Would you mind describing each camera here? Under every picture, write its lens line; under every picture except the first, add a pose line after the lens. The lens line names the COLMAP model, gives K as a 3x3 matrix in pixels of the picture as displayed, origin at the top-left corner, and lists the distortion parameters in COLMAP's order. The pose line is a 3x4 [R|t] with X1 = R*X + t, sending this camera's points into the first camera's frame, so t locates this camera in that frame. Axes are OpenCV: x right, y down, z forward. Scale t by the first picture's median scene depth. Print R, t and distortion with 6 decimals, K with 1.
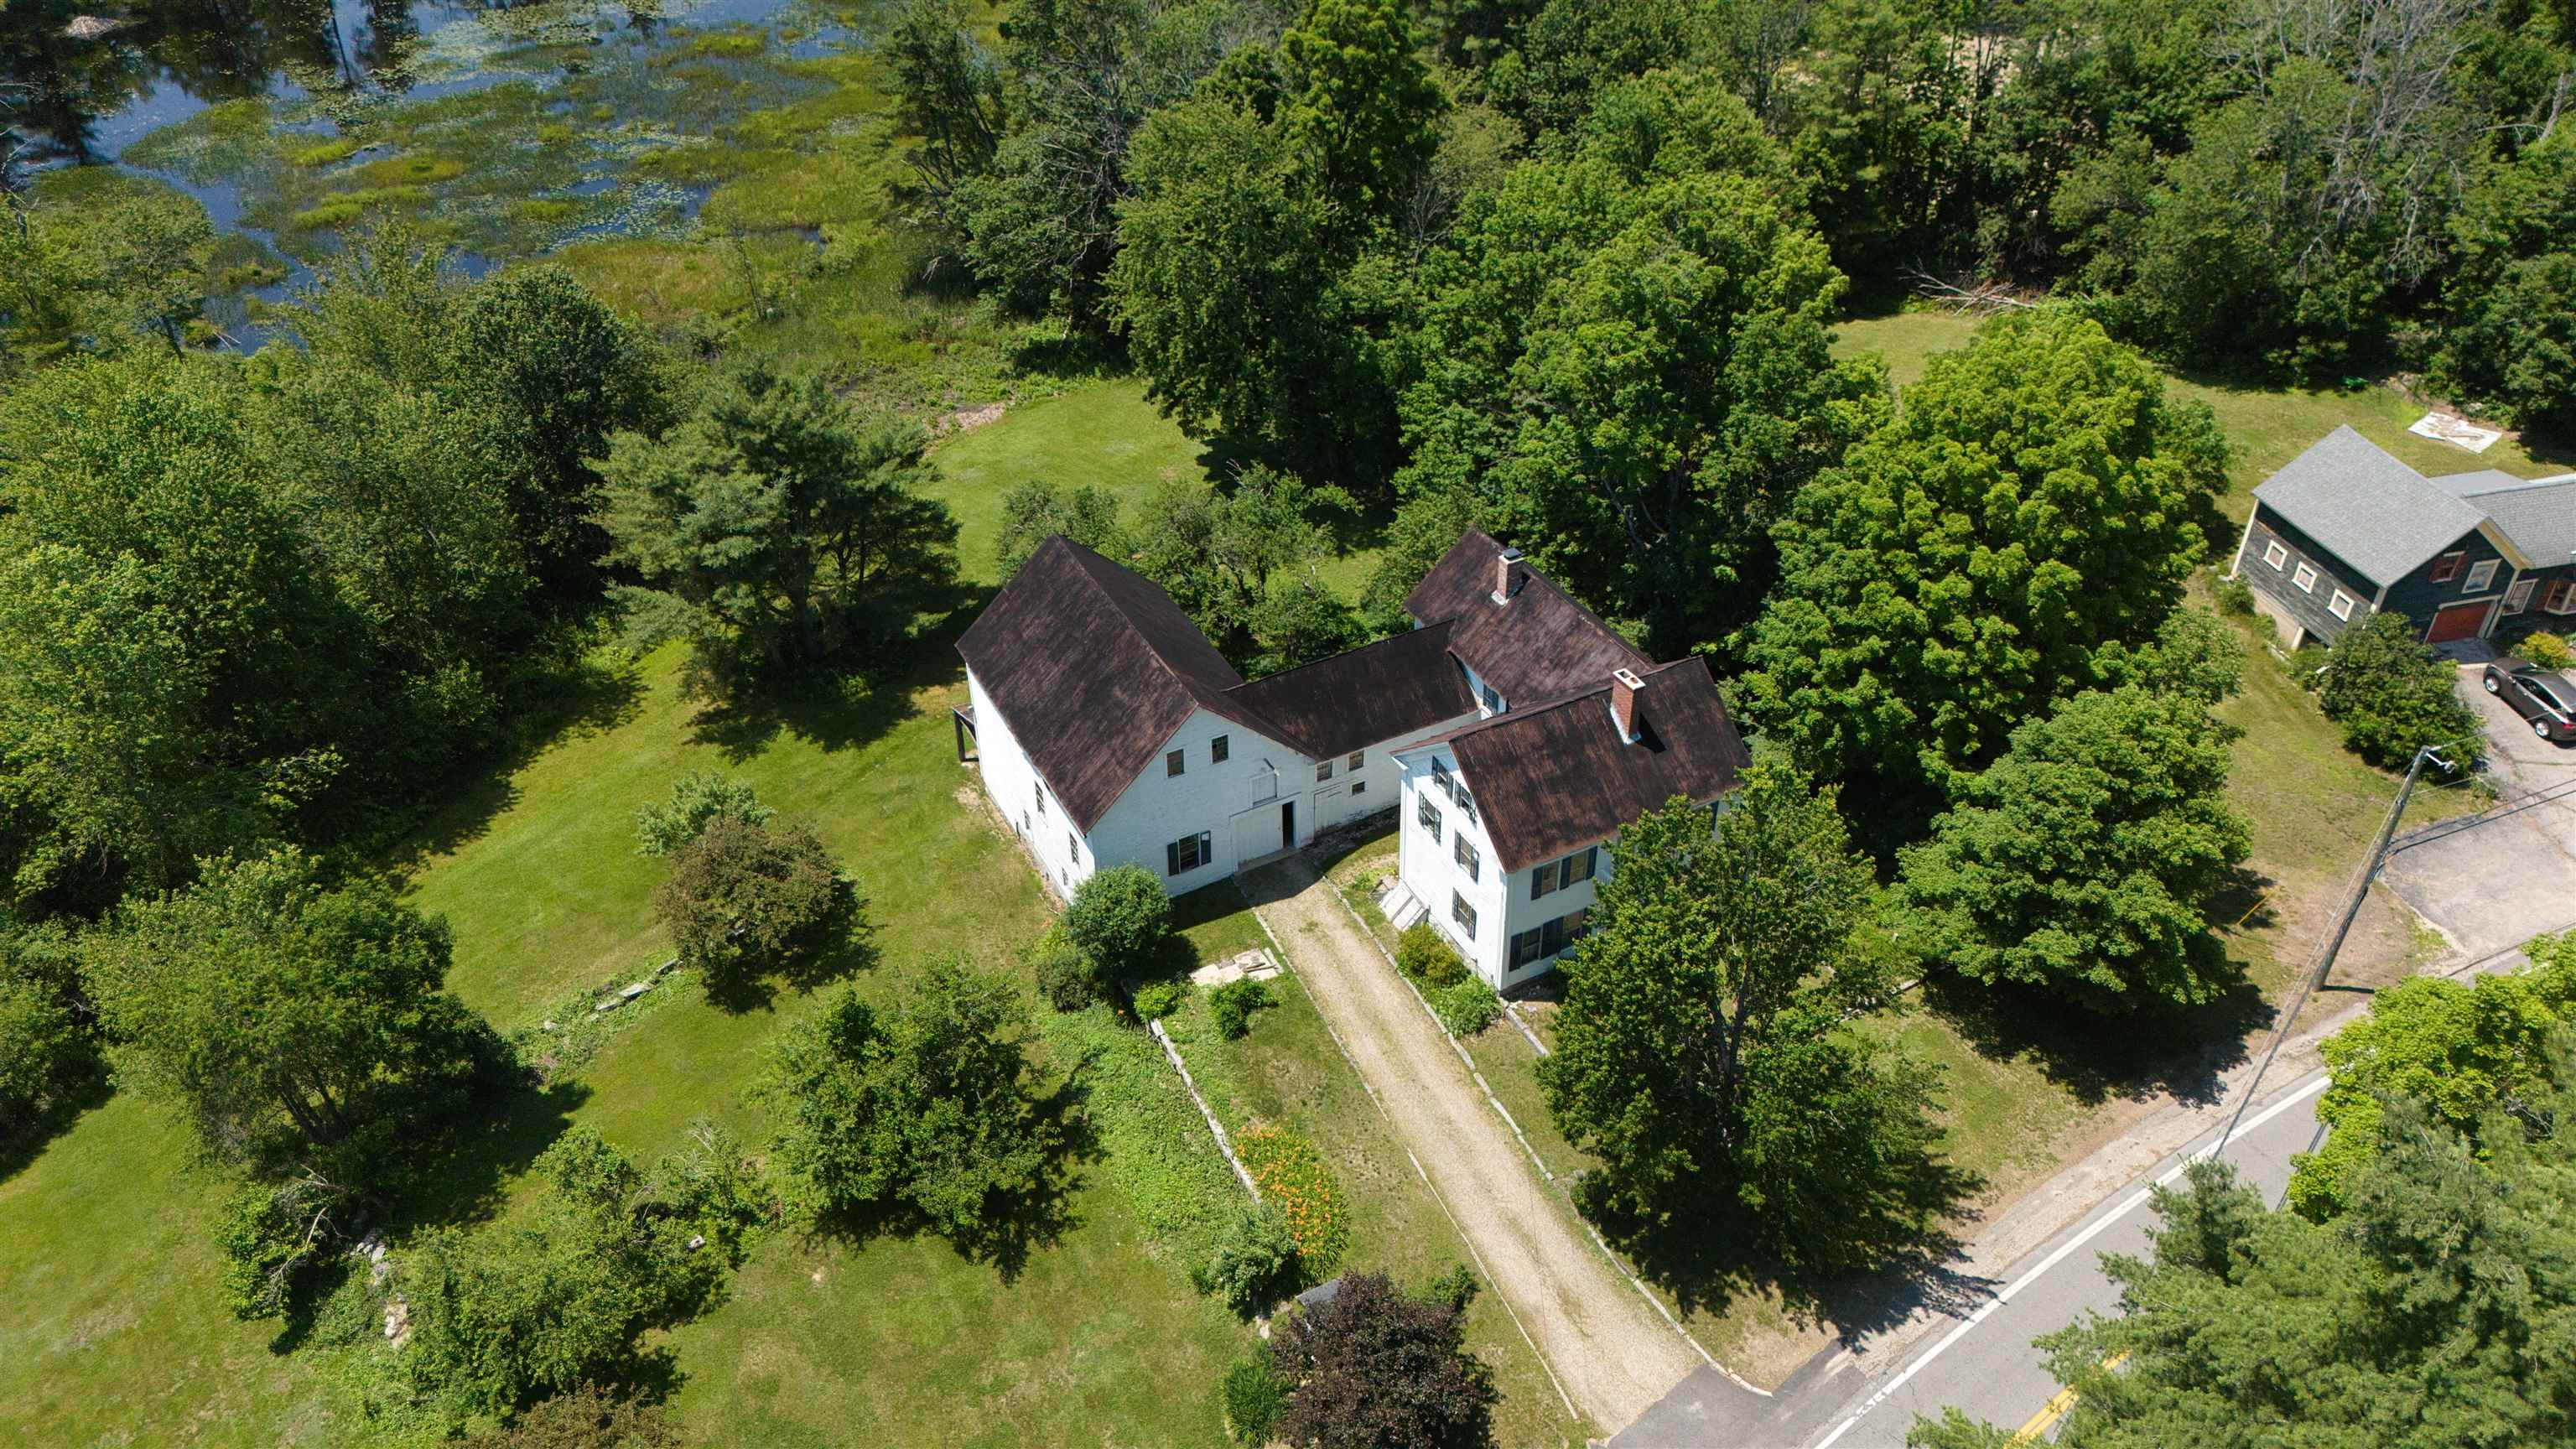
lens RADIAL K [[1810.6, 0, 1306.1], [0, 1810.6, 715.8], [0, 0, 1]] dist [0.072699, -0.072847]
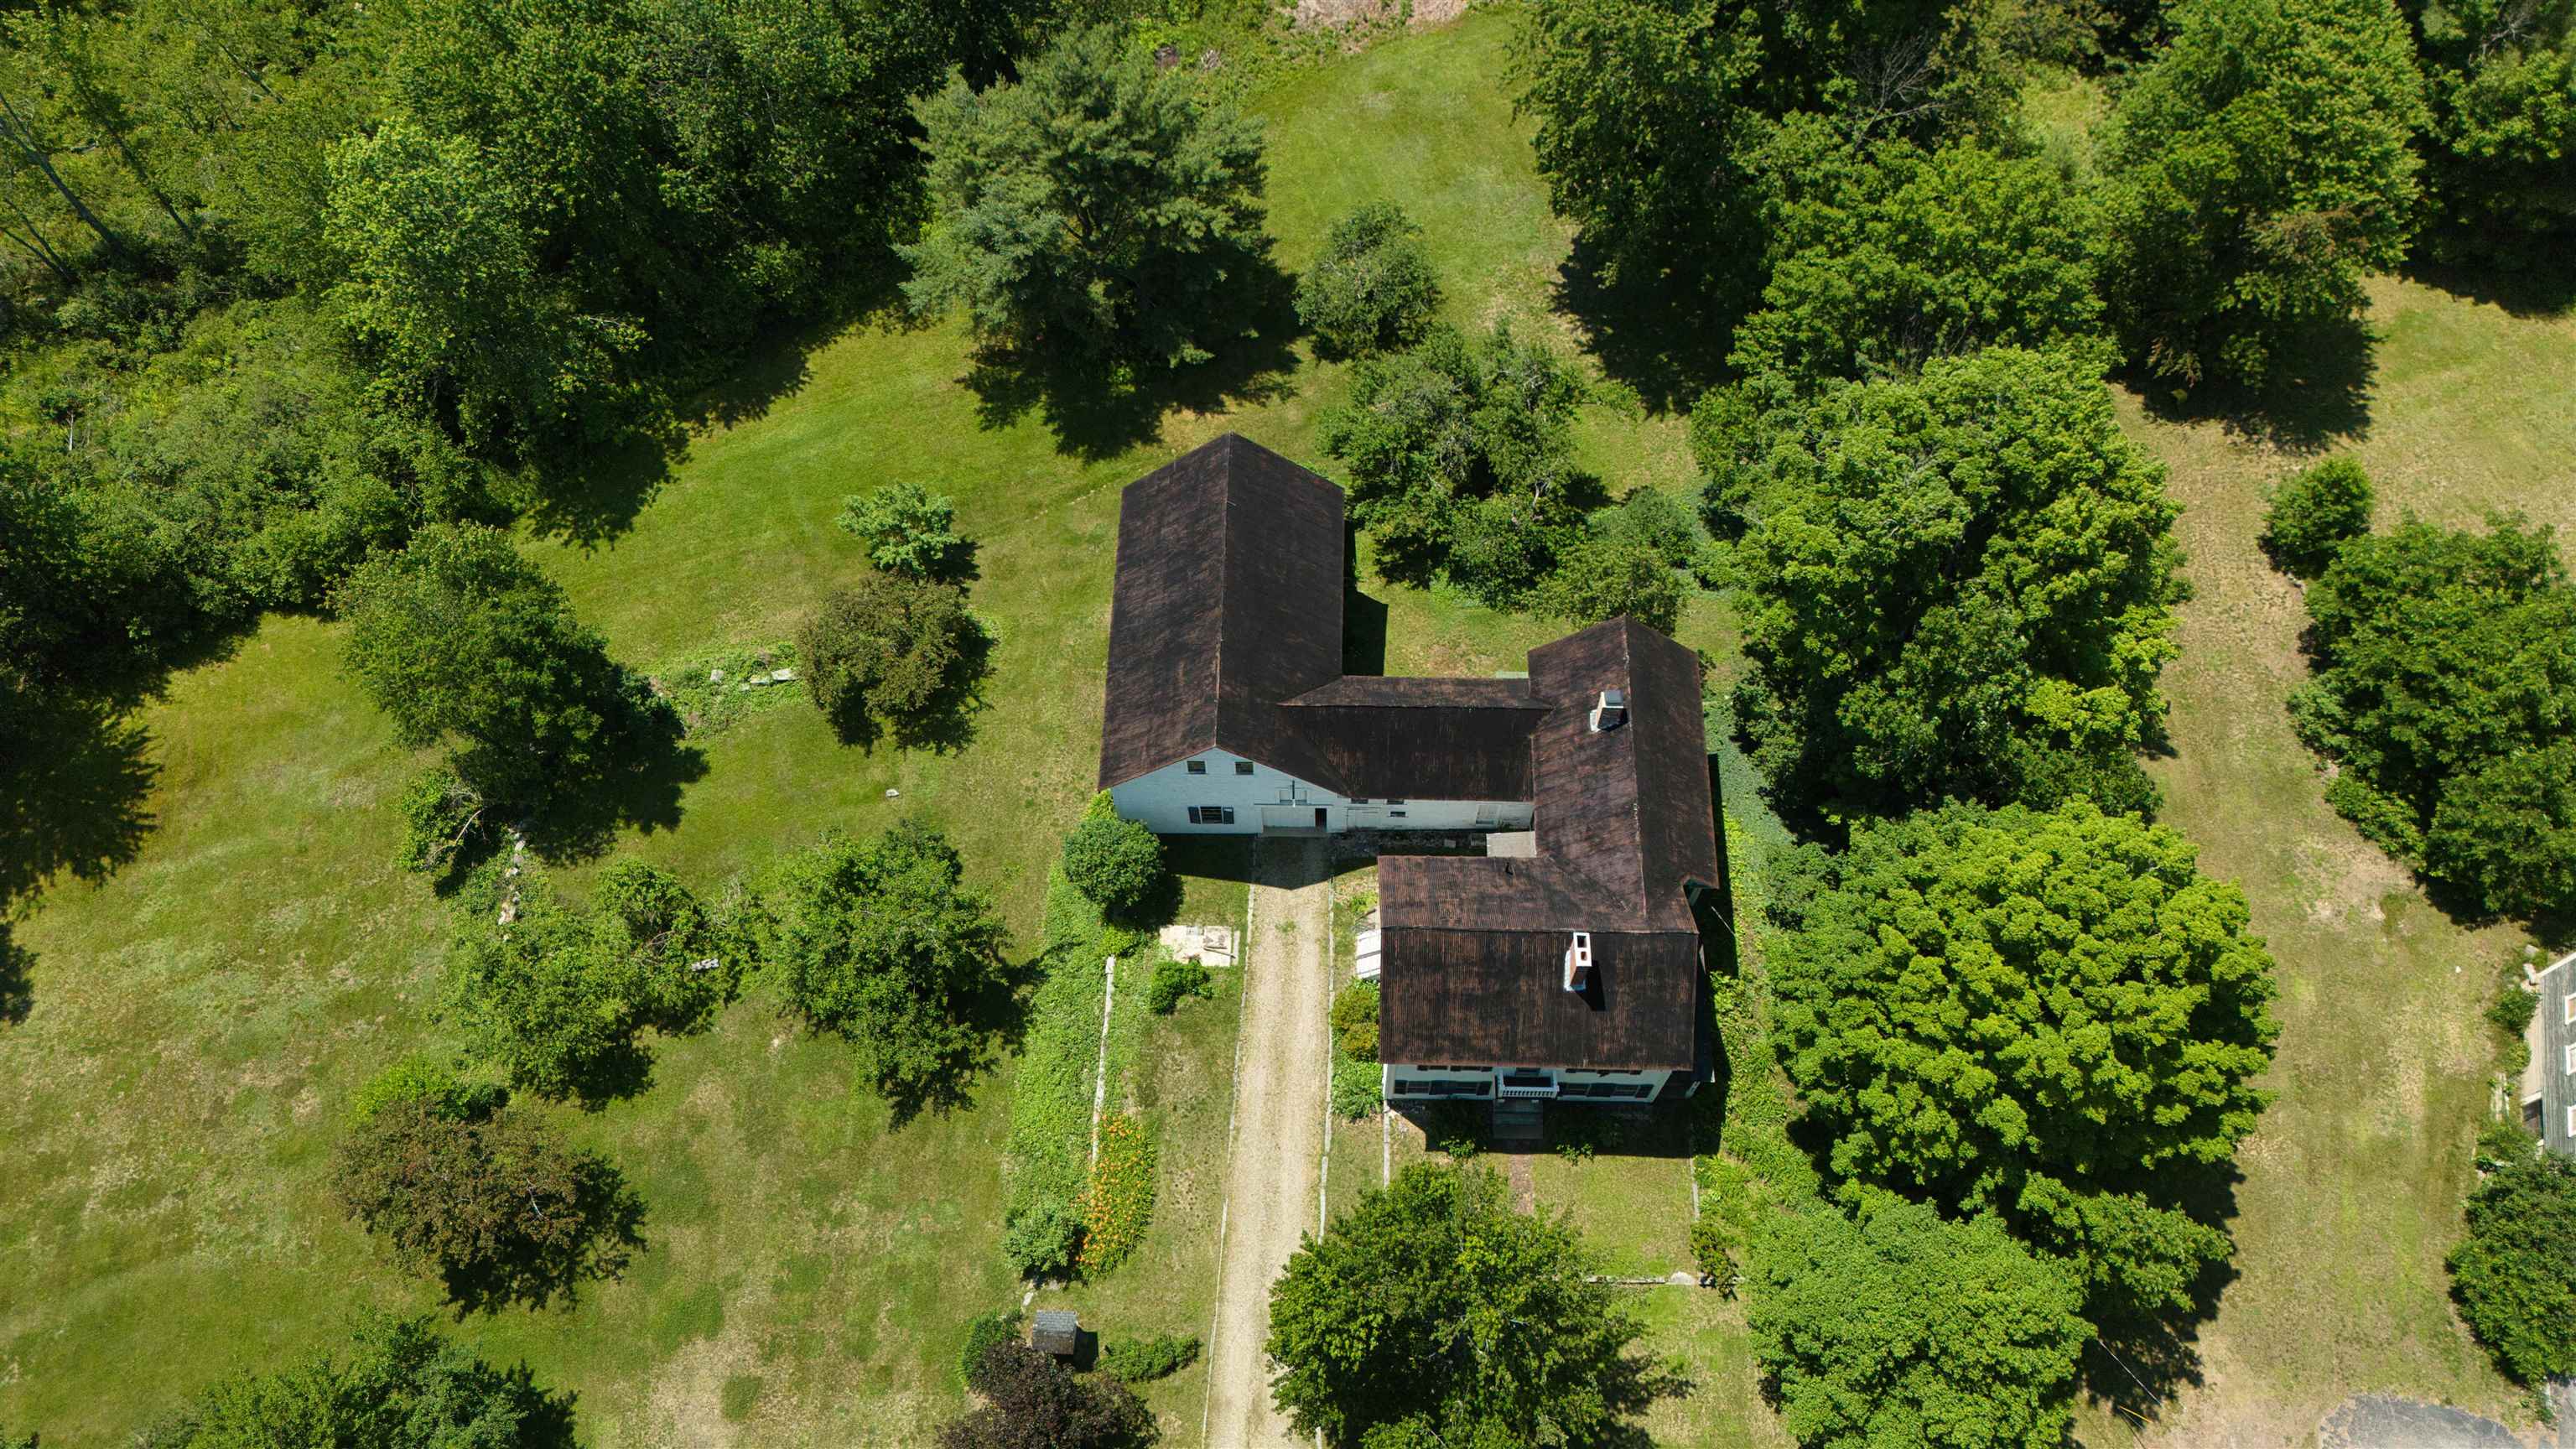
lens RADIAL K [[1810.6, 0, 1300.2], [0, 1810.6, 727.4], [0, 0, 1]] dist [0.072699, -0.072847]
pose [[0.871559, 0.438126, -0.220068, 0.194769], [-0.287646, 0.820416, 0.494143, -0.514946], [0.397044, -0.367373, 0.841067, 0.163429]]
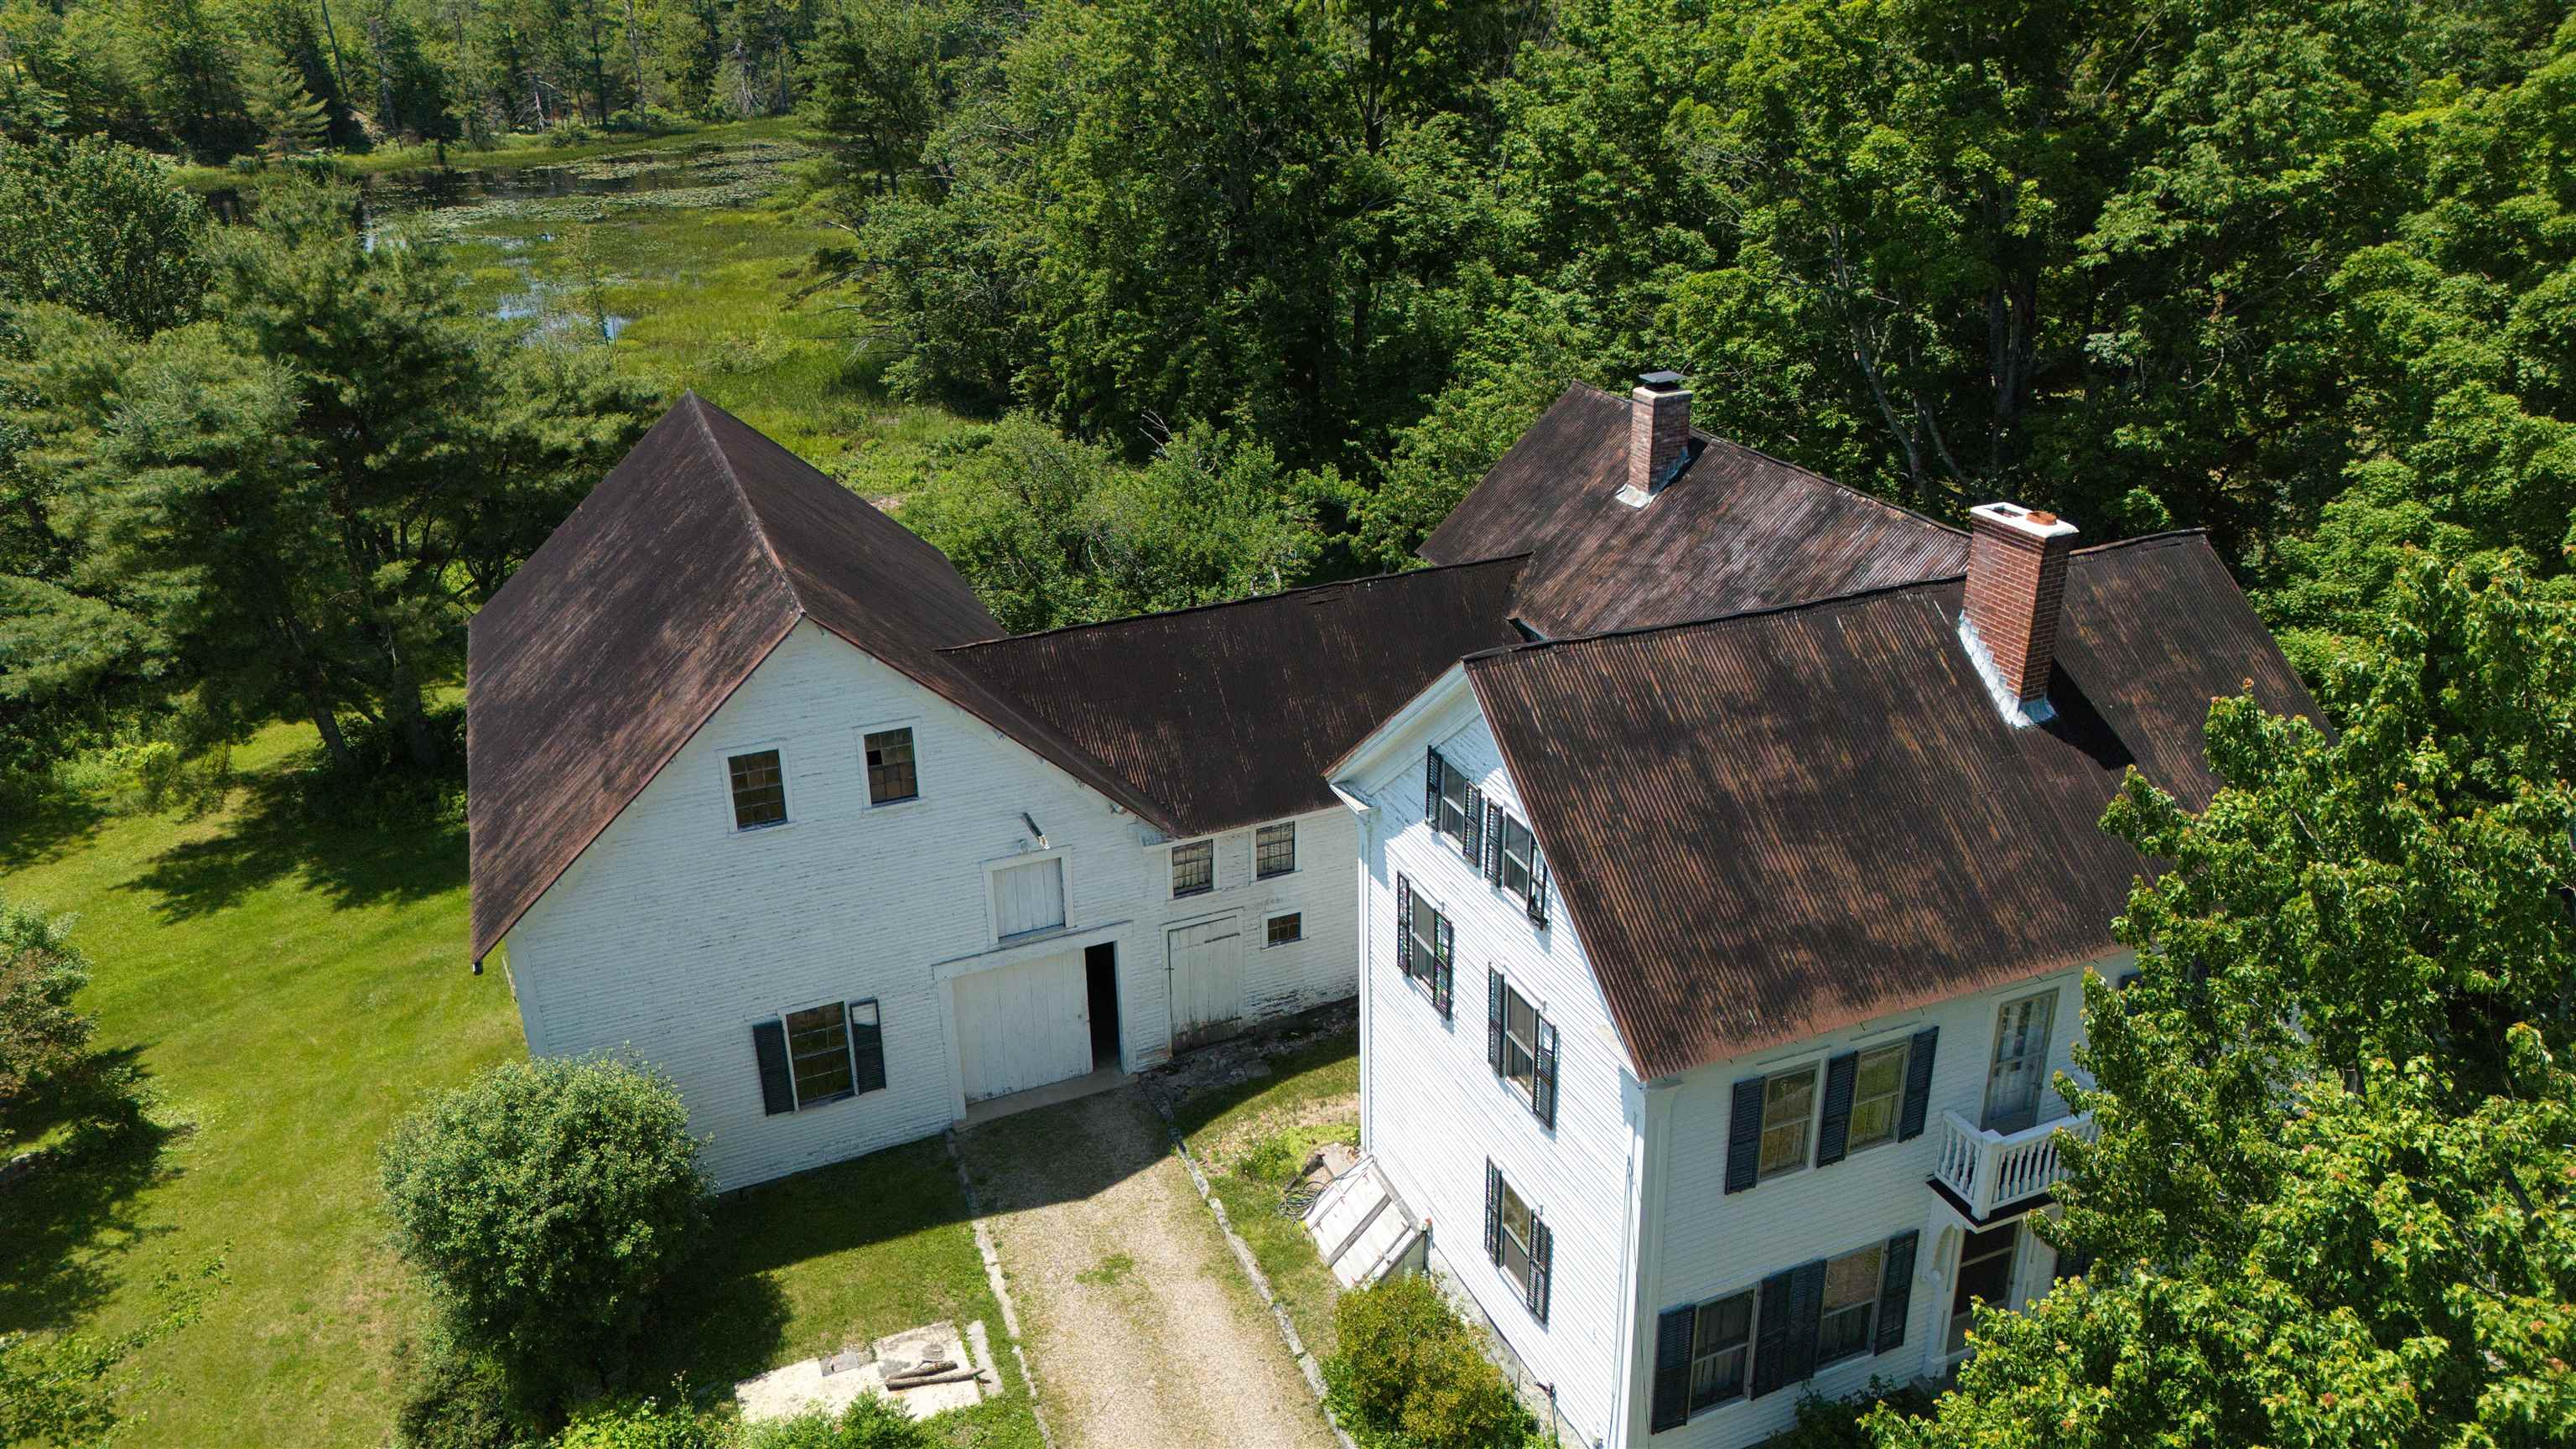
lens RADIAL K [[1810.6, 0, 1306.7], [0, 1810.6, 715.7], [0, 0, 1]] dist [0.072699, -0.072847]
pose [[0.996185, 0.029157, -0.082254, 0.071403], [-0.046293, 0.975548, -0.214857, 0.086475], [0.073979, 0.217845, 0.973176, 0.631535]]
